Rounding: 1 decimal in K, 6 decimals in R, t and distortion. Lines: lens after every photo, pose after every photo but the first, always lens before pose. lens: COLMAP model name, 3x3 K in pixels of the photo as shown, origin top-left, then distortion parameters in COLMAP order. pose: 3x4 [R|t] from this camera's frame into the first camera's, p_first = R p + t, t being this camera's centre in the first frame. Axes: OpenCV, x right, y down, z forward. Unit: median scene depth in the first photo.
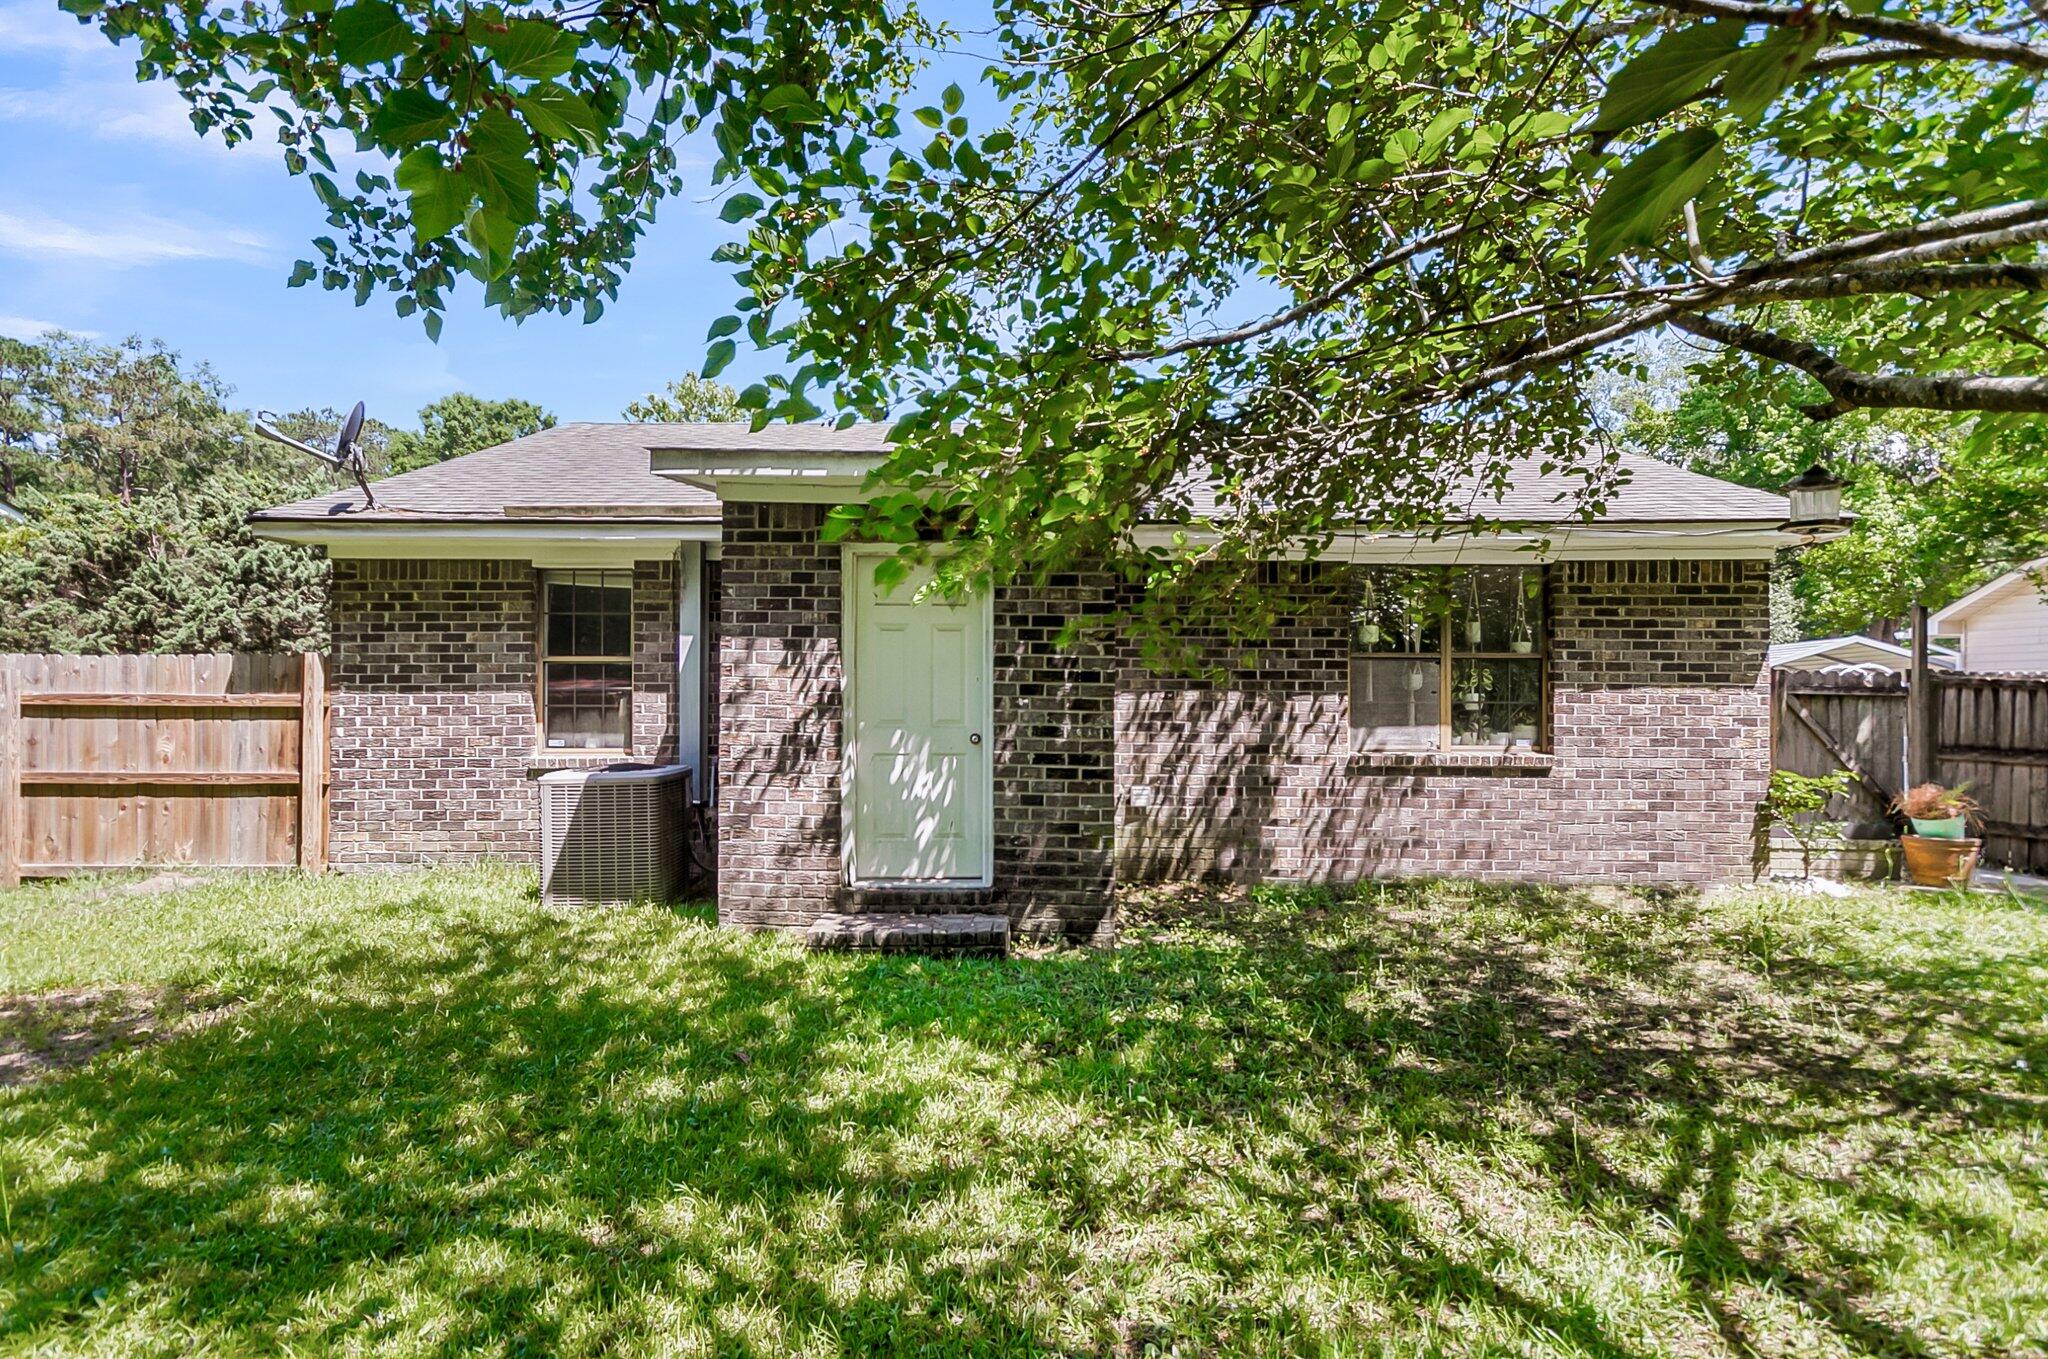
lens RADIAL K [[941.5, 0, 1024.0], [0, 941.5, 679.5], [0, 0, 1]] dist [0.002648, 0.000744]
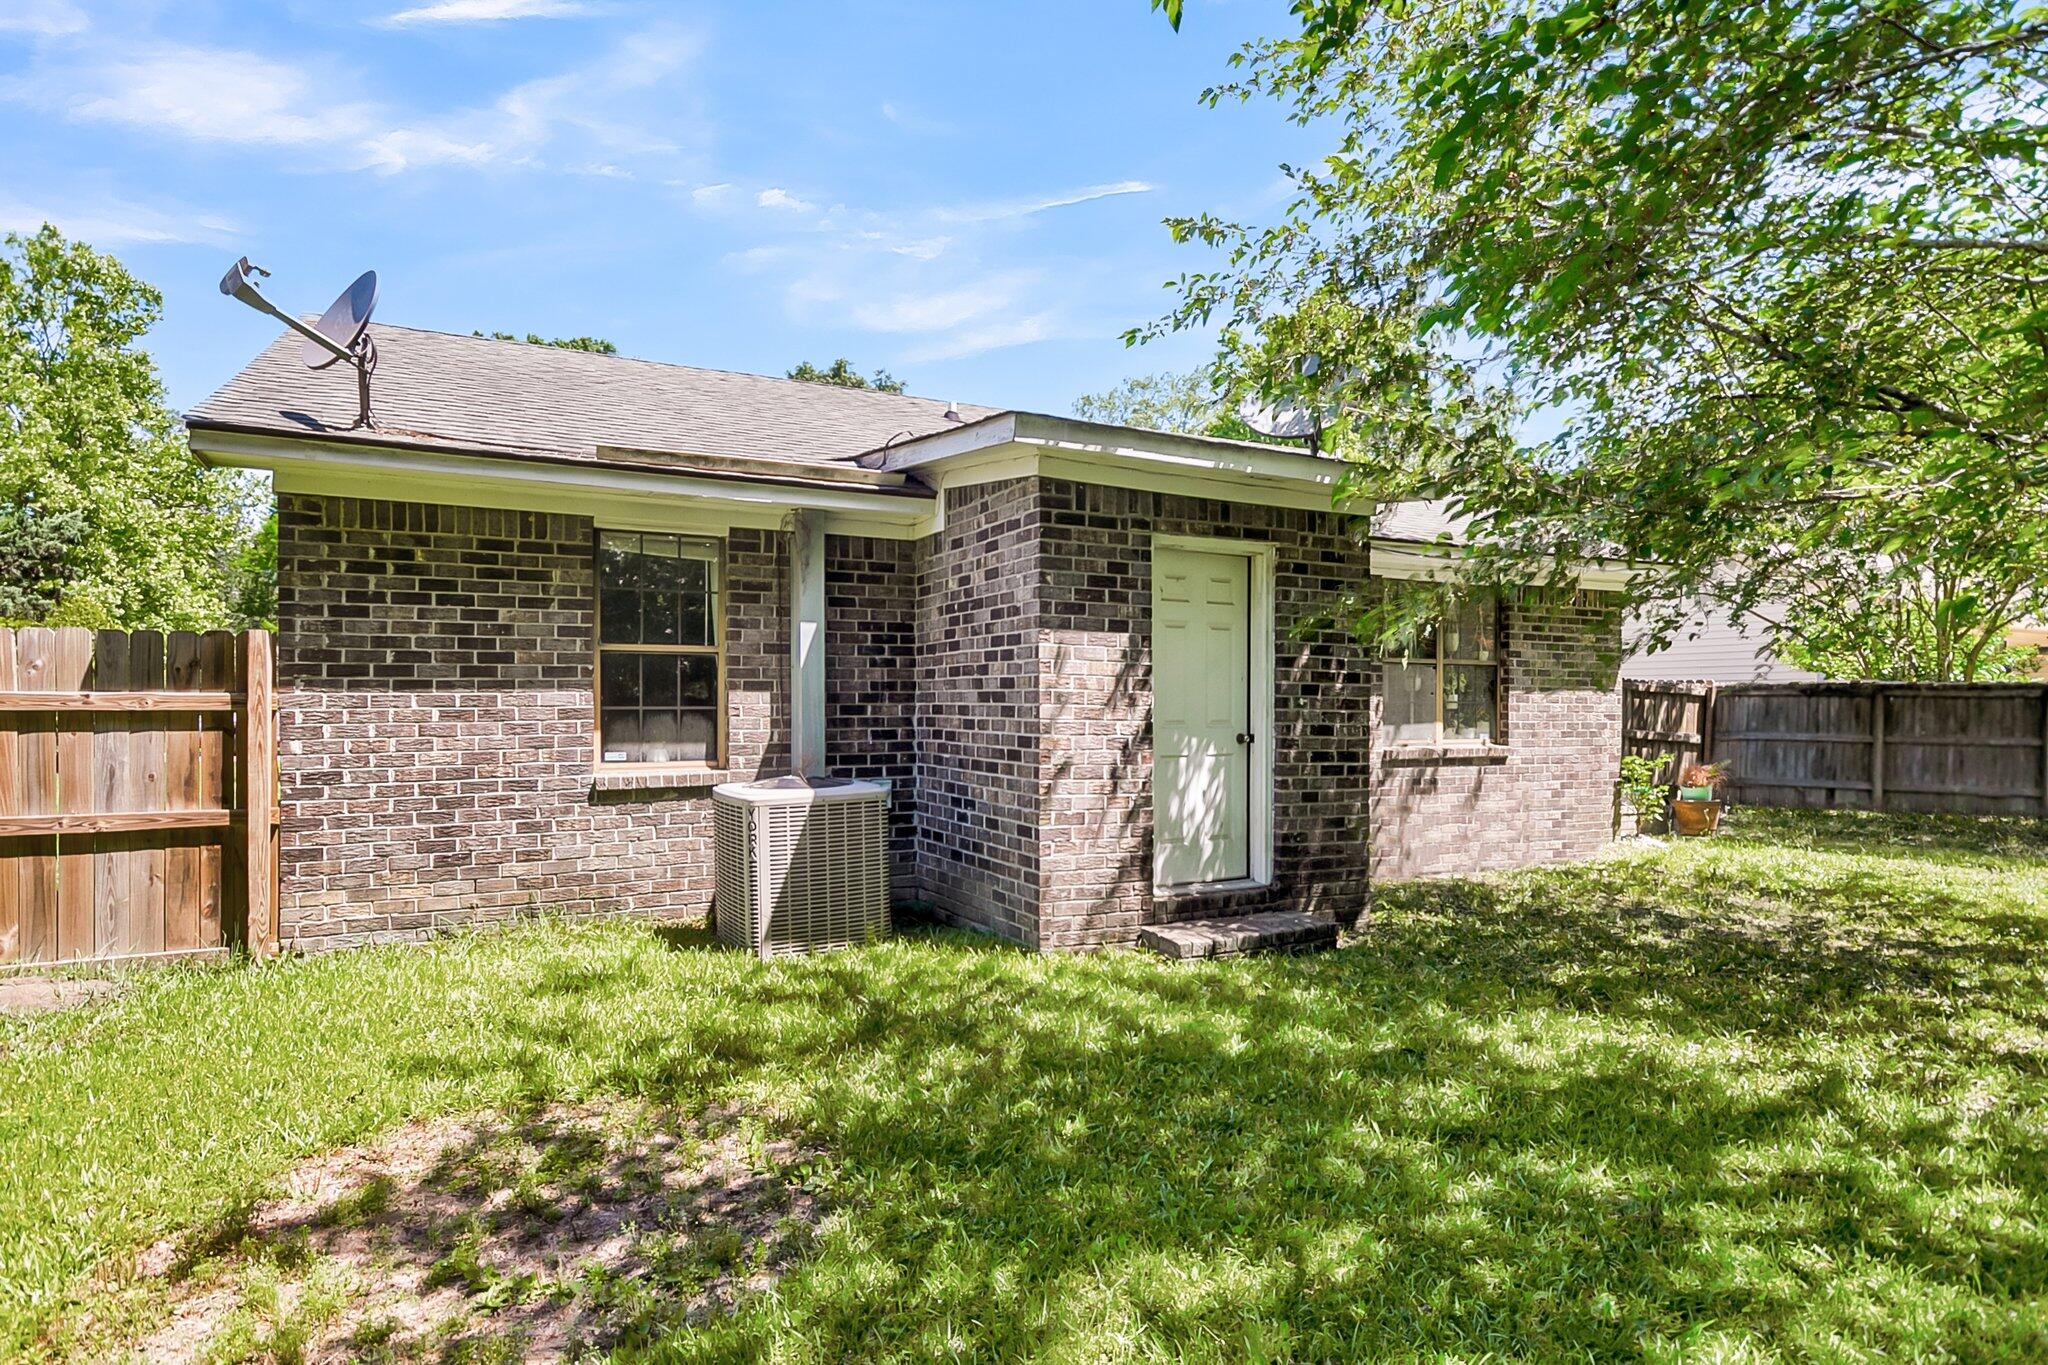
lens RADIAL K [[1025.5, 0, 1024.0], [0, 1025.5, 682.5], [0, 0, 1]] dist [-0.005773, -0.000713]
pose [[0.897234, 0.007400, 0.441493, -0.575946], [-0.008488, 0.999964, 0.000490, 0.003829], [-0.441473, -0.004187, 0.897265, 0.102158]]
